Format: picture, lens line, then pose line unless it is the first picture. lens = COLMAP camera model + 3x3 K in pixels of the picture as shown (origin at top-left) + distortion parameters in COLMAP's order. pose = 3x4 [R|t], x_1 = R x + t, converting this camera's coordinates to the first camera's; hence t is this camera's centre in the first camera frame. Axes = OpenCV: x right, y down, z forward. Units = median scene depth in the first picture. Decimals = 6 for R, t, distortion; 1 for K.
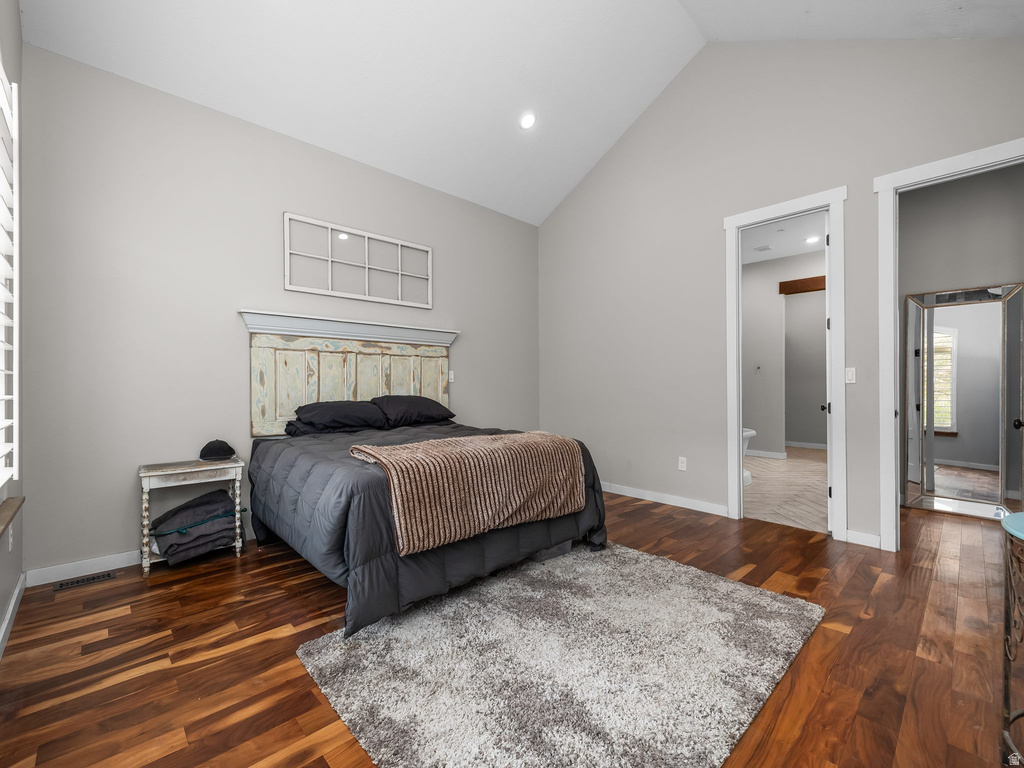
lens RADIAL K [[433.4, 0, 499.1], [0, 433.4, 383.4], [0, 0, 1]] dist [0.000213, 0.000167]
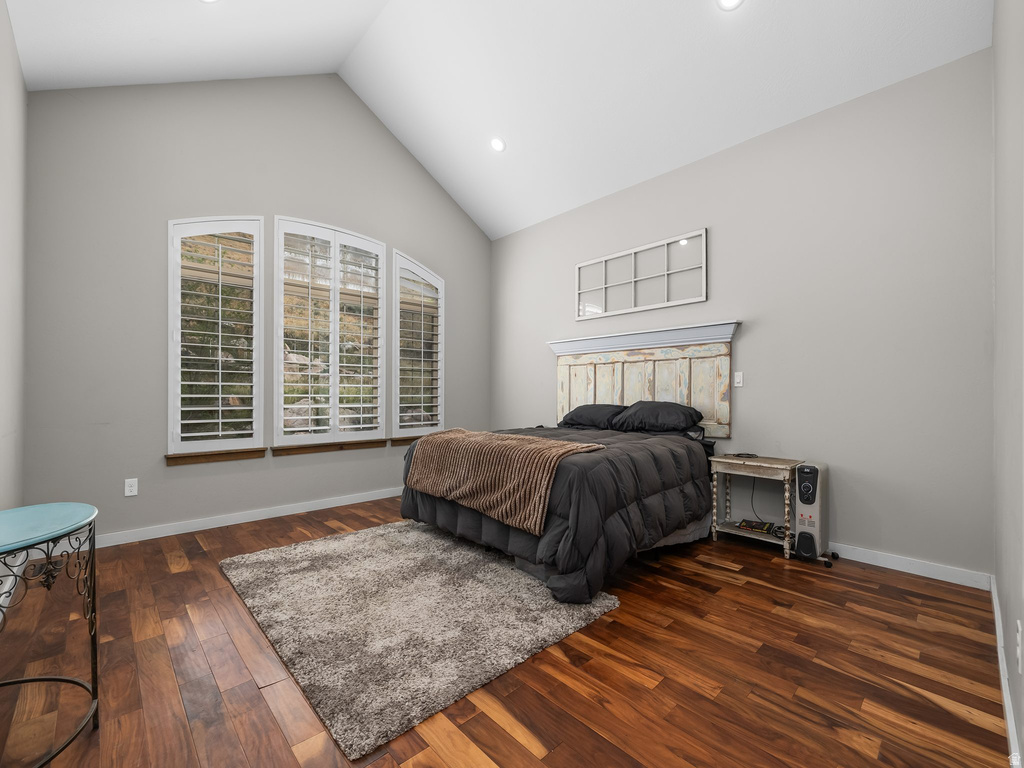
lens RADIAL K [[433.3, 0, 512.6], [0, 433.3, 389.5], [0, 0, 1]] dist [0.000722, 0.000125]
pose [[0.020372, -0.008785, -0.999754, 0.786060], [0.003779, 0.999955, -0.008710, 0.008808], [0.999785, -0.003601, 0.020404, 0.699302]]
